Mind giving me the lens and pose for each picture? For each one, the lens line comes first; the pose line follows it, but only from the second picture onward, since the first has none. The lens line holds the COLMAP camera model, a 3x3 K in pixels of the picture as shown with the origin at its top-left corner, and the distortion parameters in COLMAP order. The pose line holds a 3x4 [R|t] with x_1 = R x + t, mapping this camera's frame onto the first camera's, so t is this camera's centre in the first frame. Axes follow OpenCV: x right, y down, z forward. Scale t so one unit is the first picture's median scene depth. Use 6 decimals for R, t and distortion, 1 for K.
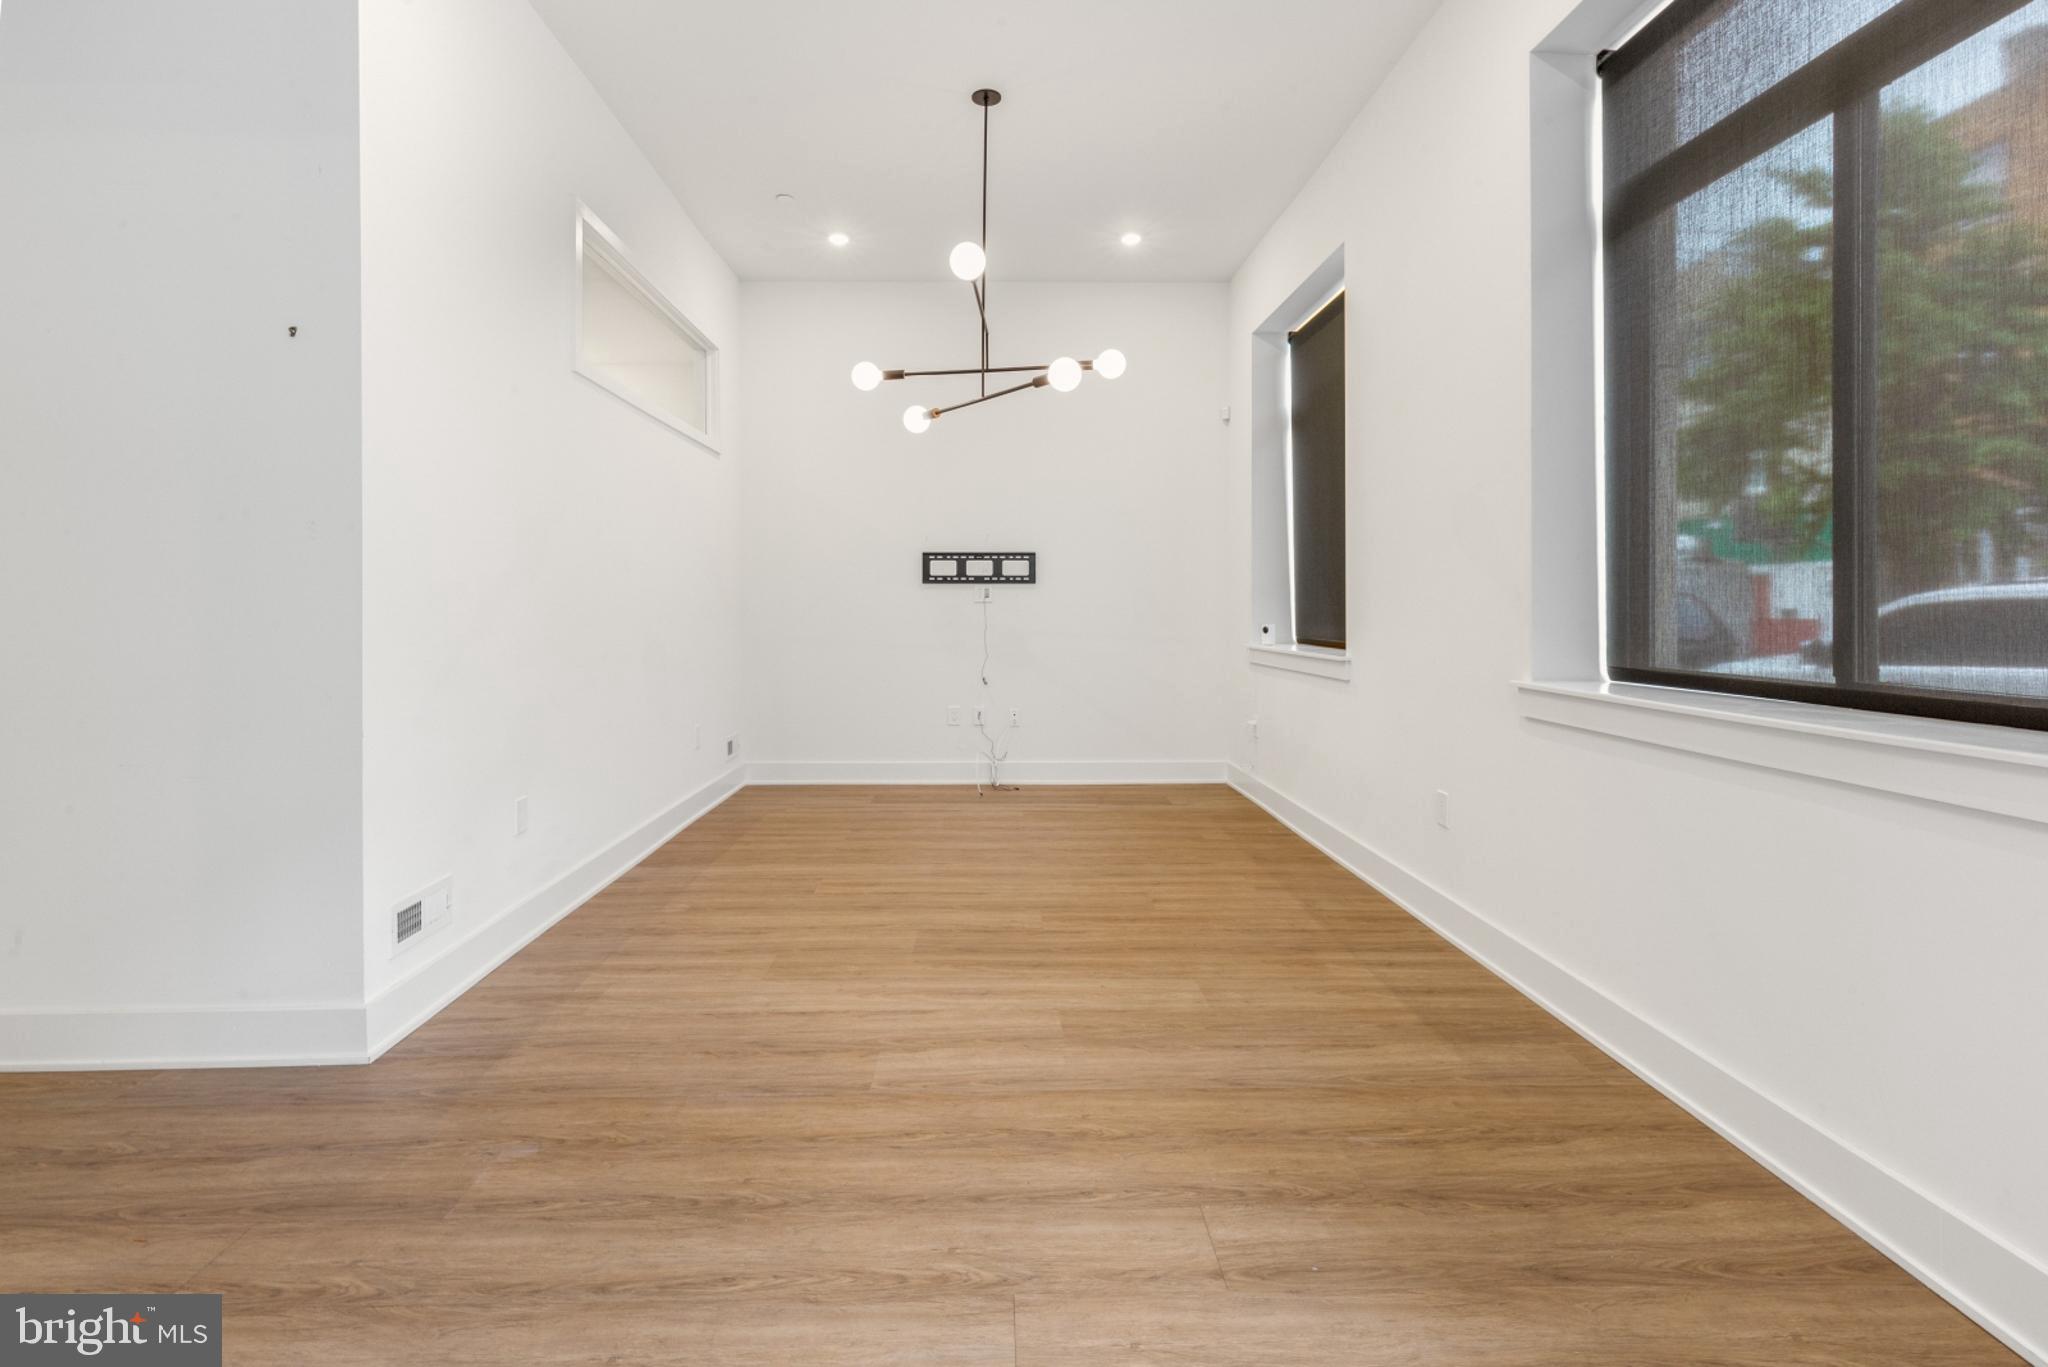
lens RADIAL K [[955.5, 0, 1007.4], [0, 955.5, 612.2], [0, 0, 1]] dist [0.009741, -0.004278]
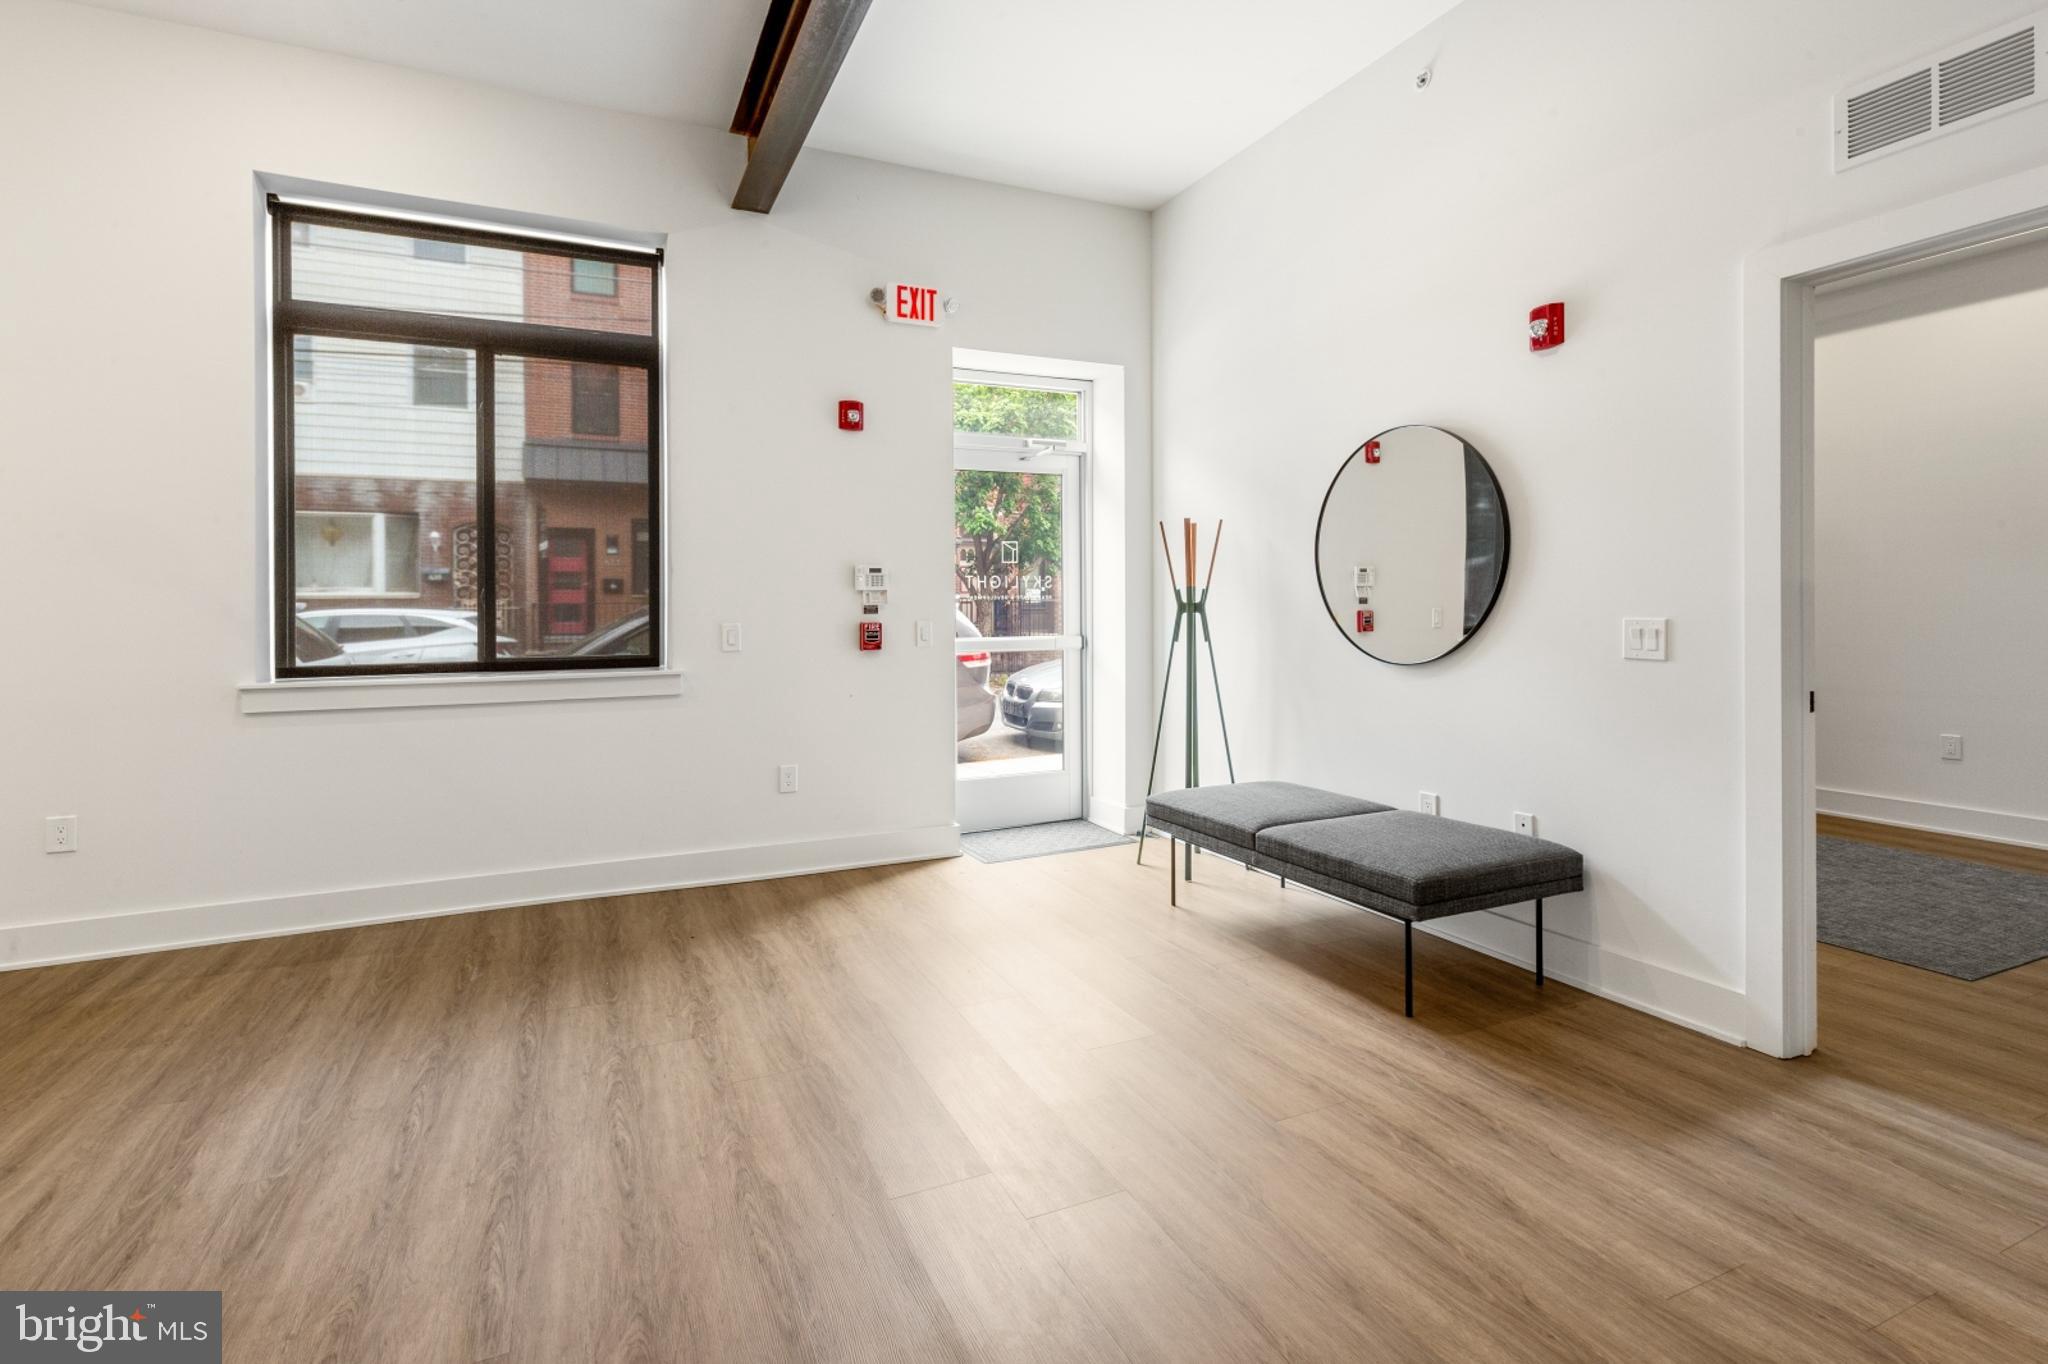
lens RADIAL K [[969.7, 0, 1024.9], [0, 969.7, 590.3], [0, 0, 1]] dist [0.005997, -0.001685]
pose [[-0.393892, 0.023515, 0.918856, -1.082666], [0.017720, 0.999681, -0.017988, -0.008922], [-0.918986, 0.009197, -0.394183, 0.631523]]
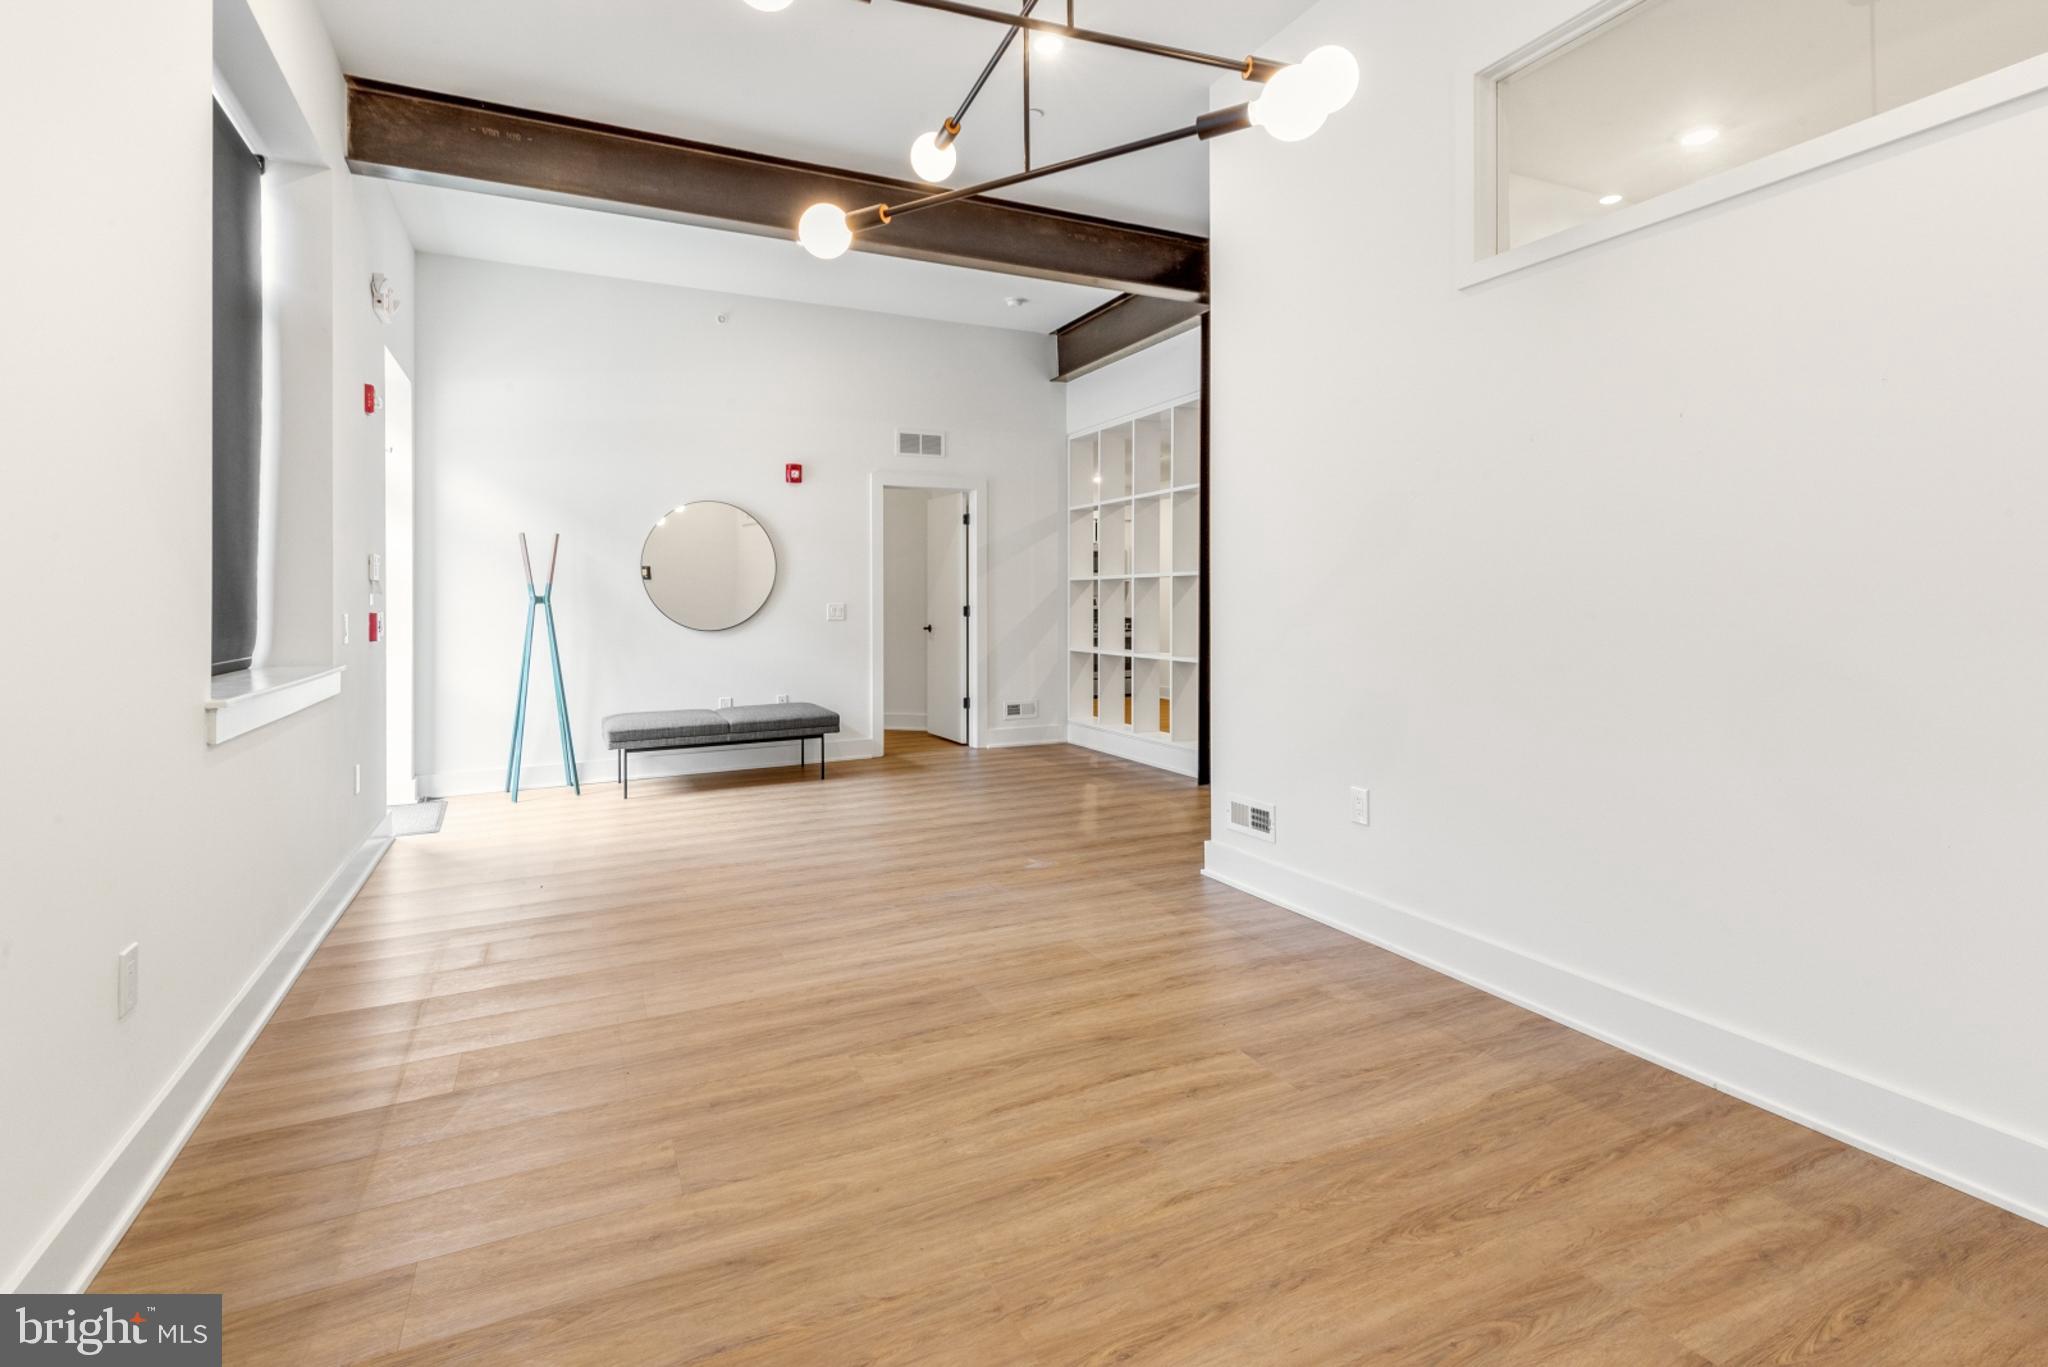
lens RADIAL K [[958.9, 0, 1014.0], [0, 958.9, 582.7], [0, 0, 1]] dist [0.019940, -0.010446]
pose [[-0.912393, 0.004570, -0.409289, 0.280400], [0.008608, 0.999931, -0.008024, -0.017305], [0.409224, -0.010845, -0.912370, 2.207564]]
